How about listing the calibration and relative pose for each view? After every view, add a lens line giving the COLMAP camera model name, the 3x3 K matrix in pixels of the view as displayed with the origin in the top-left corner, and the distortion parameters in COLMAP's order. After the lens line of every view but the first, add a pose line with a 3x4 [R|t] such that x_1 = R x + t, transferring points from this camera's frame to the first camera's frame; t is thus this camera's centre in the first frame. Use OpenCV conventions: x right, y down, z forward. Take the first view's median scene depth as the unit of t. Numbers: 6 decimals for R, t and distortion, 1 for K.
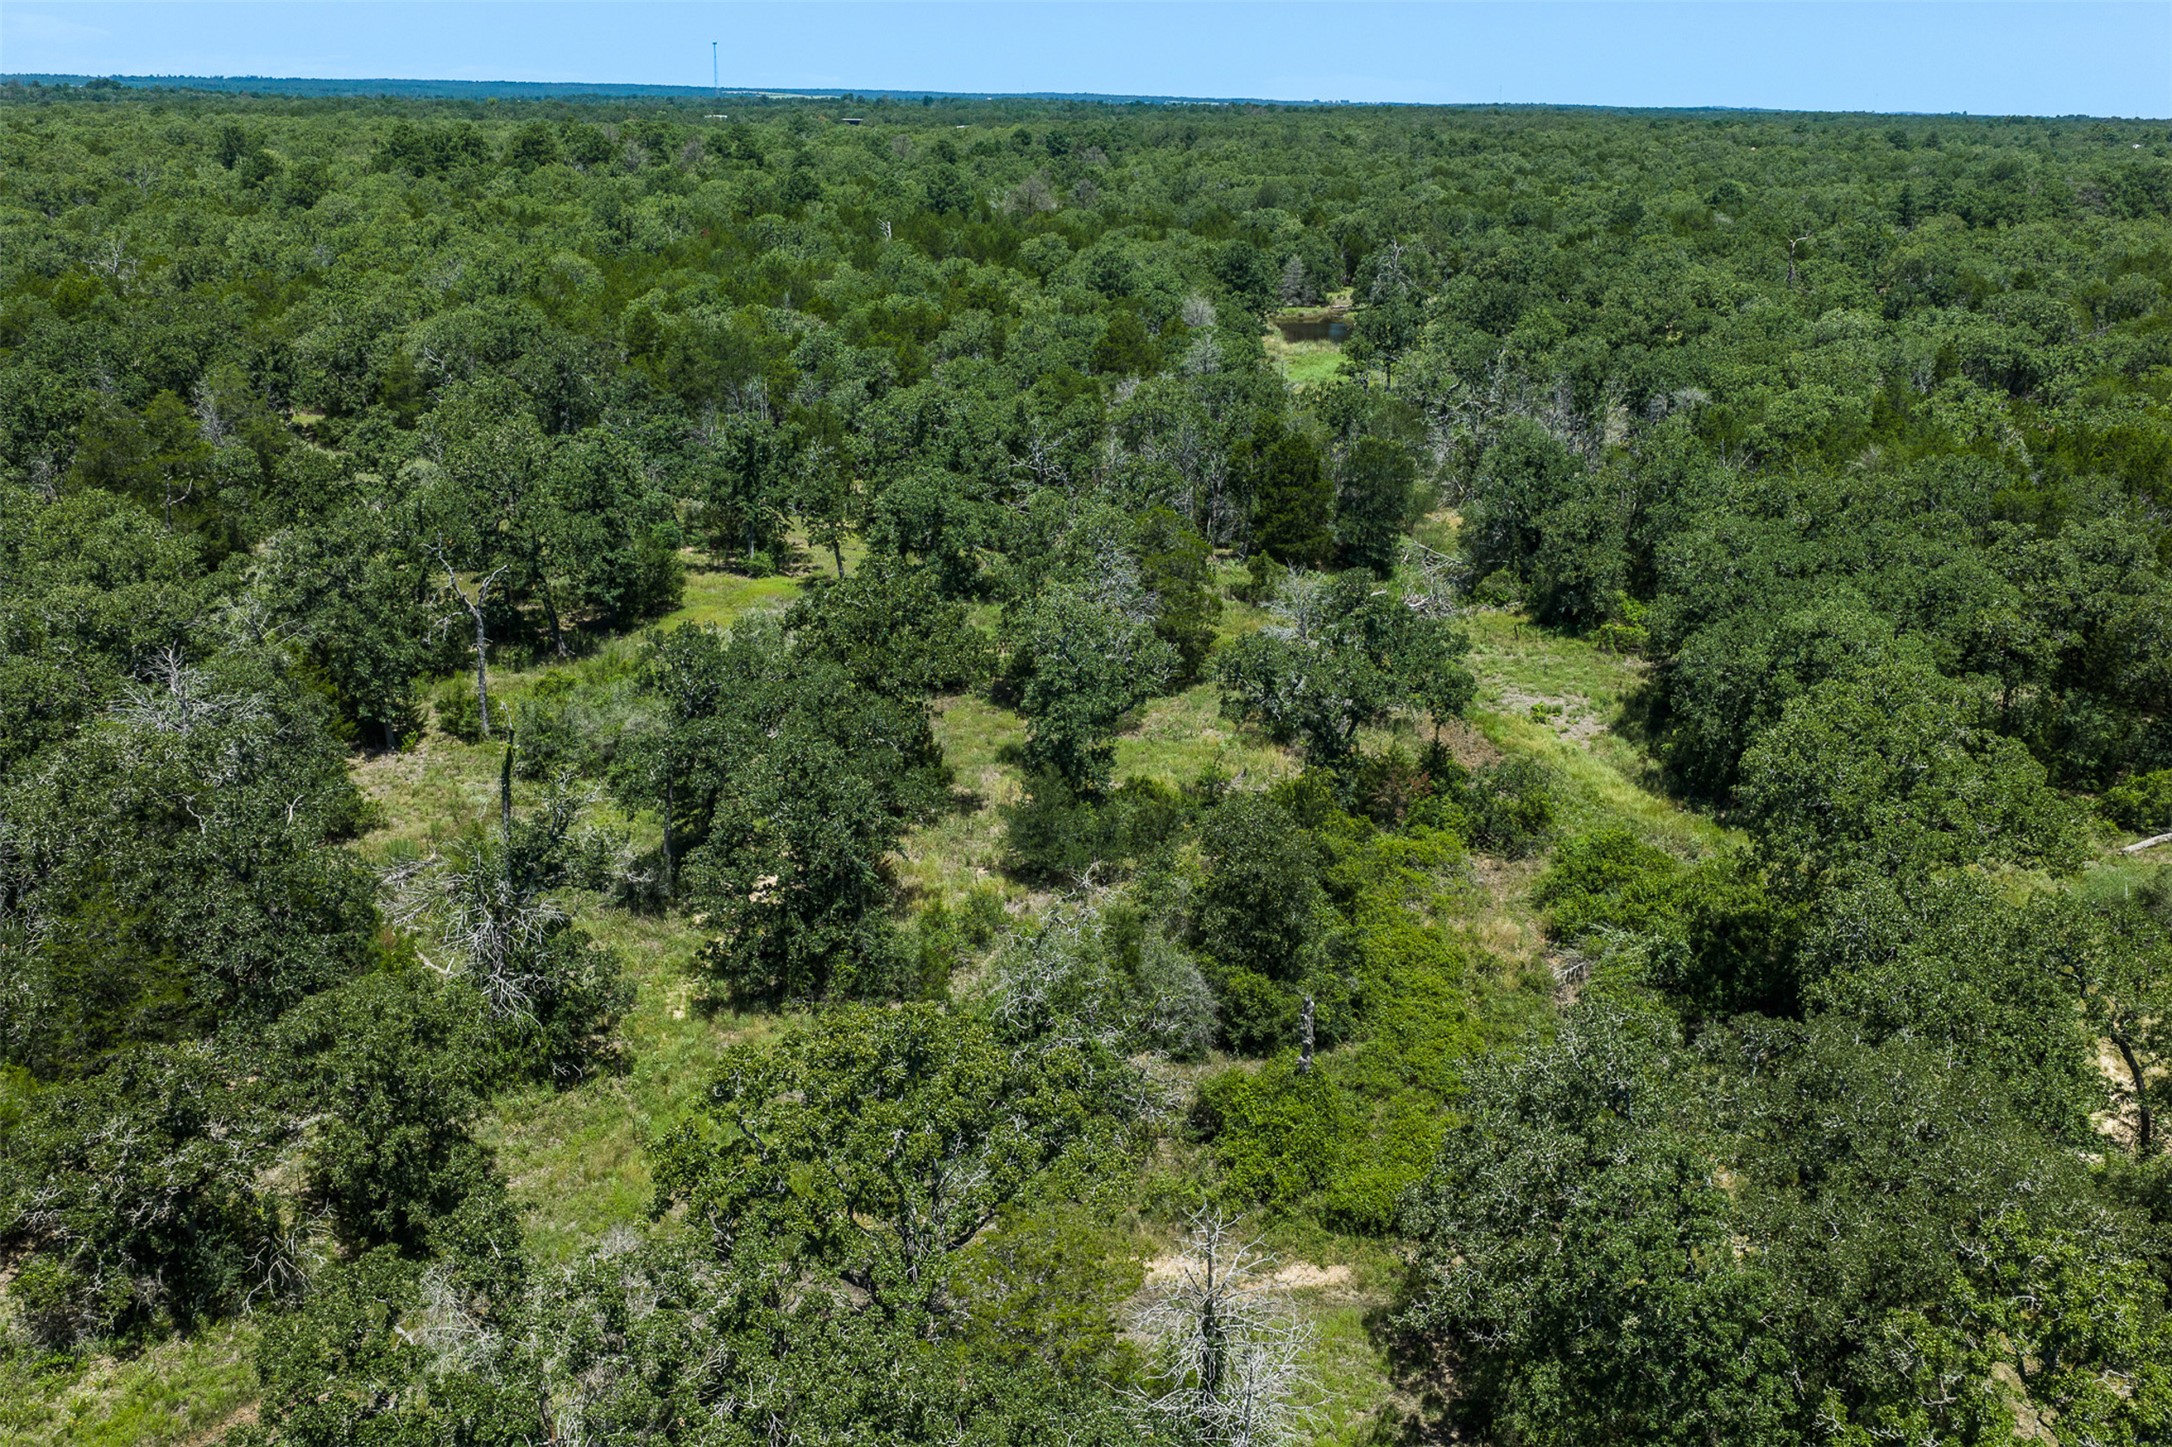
lens RADIAL K [[1723.1, 0, 1093.9], [0, 1723.1, 734.8], [0, 0, 1]] dist [0.000224, -0.002901]
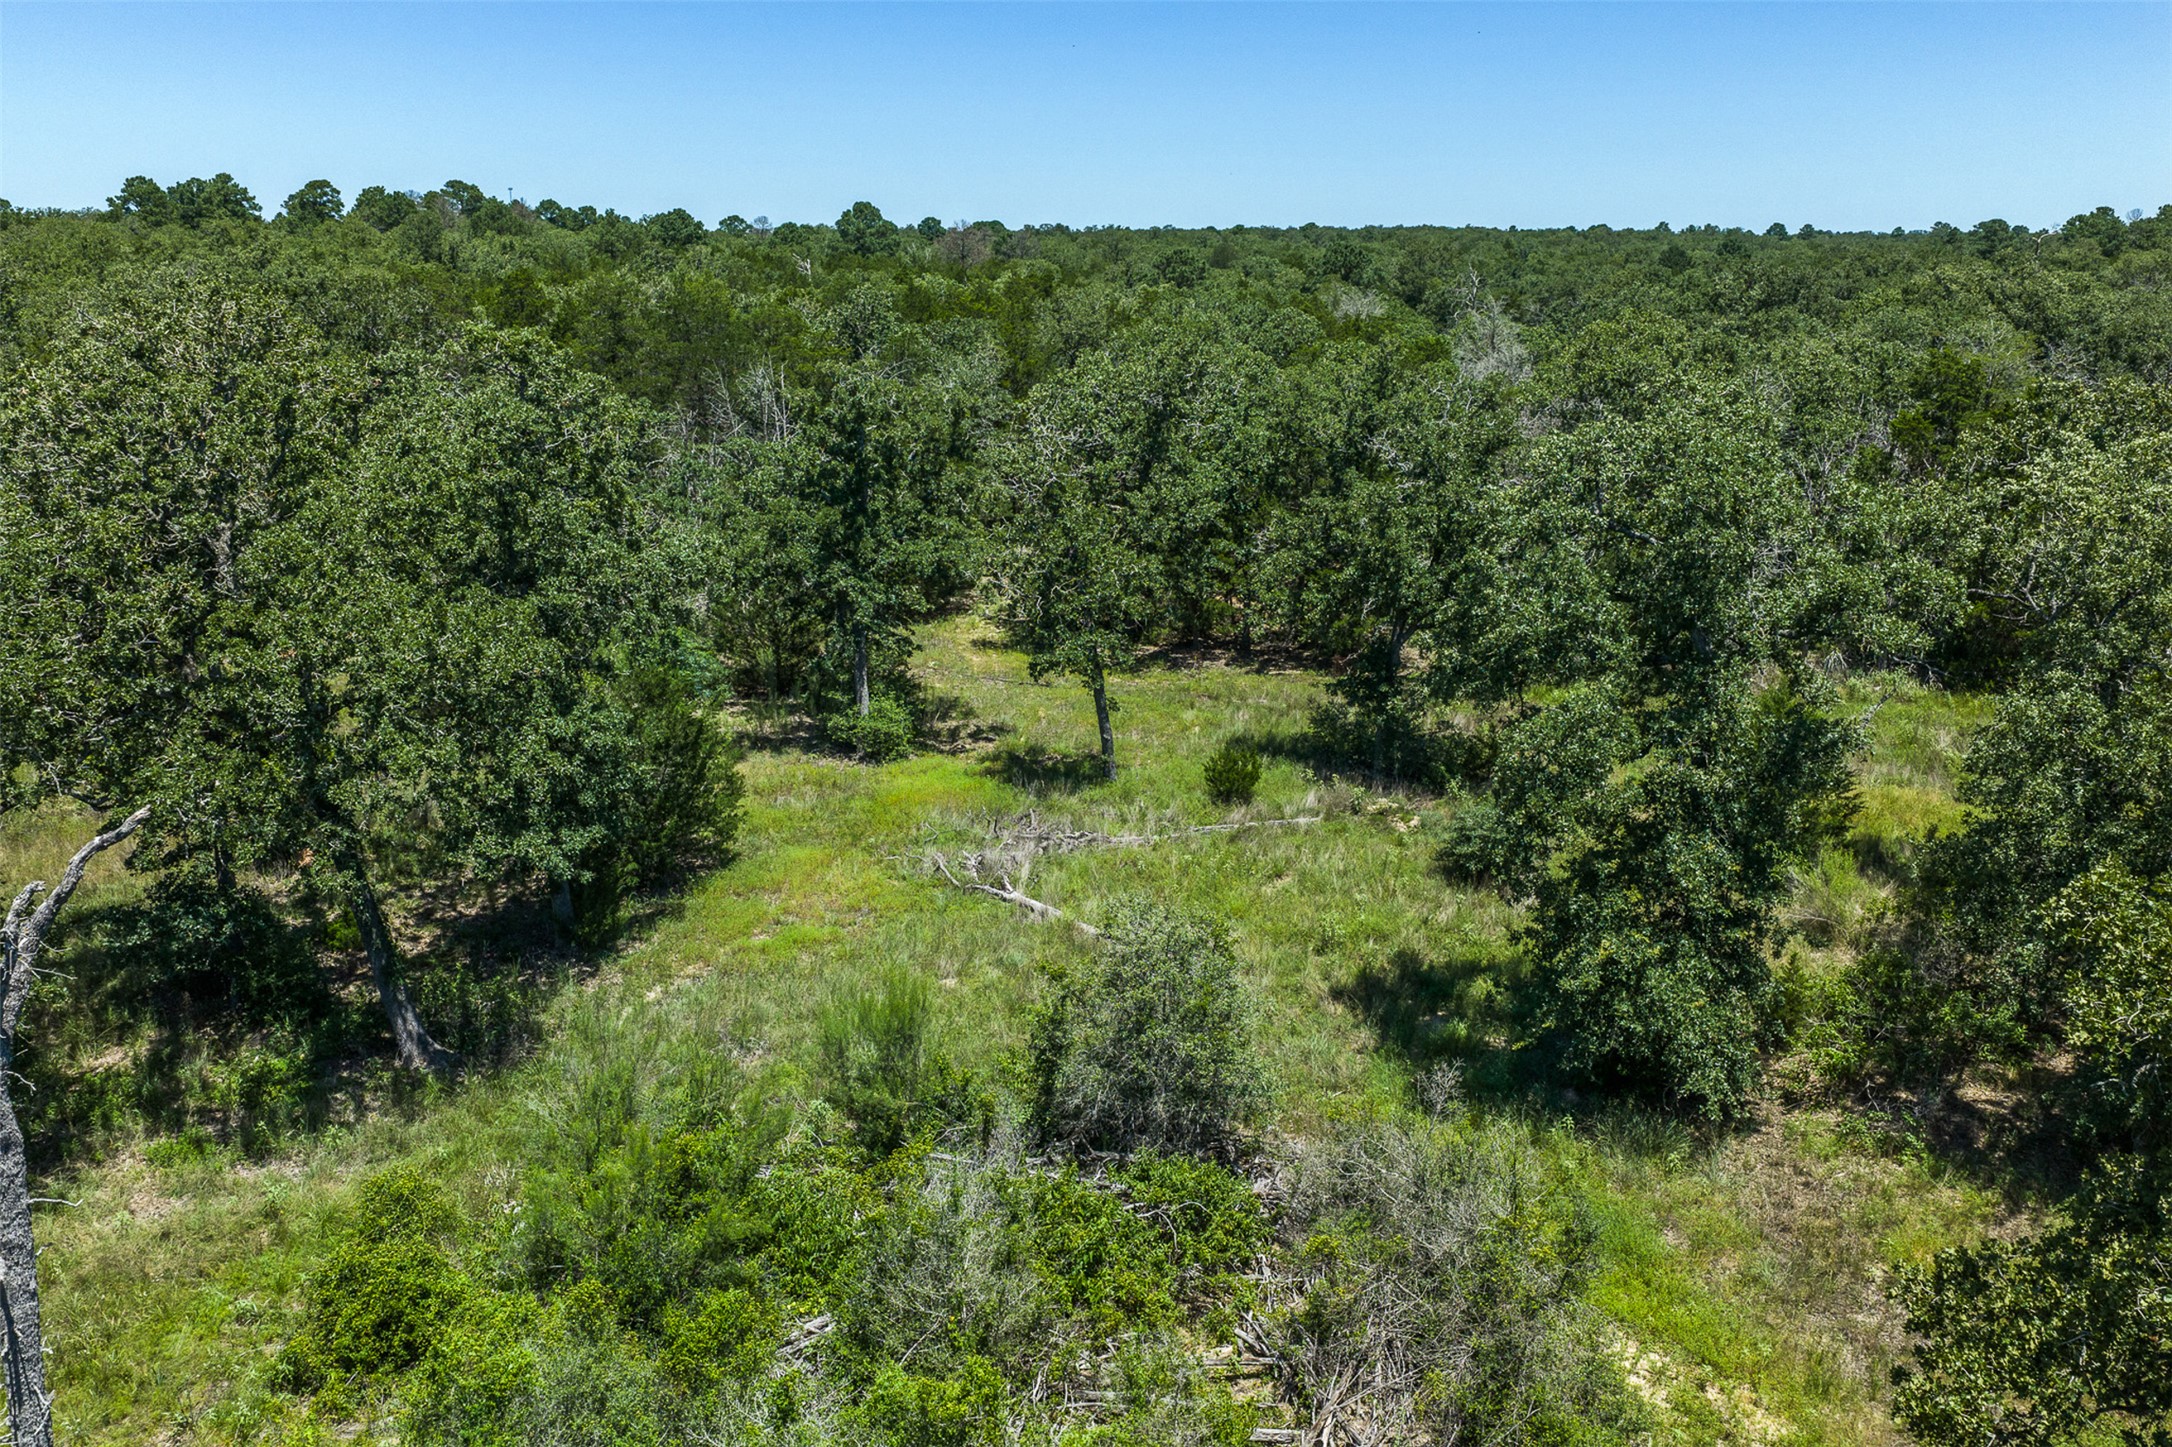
lens RADIAL K [[1723.1, 0, 1078.4], [0, 1723.1, 709.0], [0, 0, 1]] dist [0.000224, -0.002901]
pose [[0.994073, -0.043642, 0.099574, -0.209821], [0.052782, 0.994443, -0.091091, -0.070717], [-0.095045, 0.095806, 0.990852, 0.653497]]
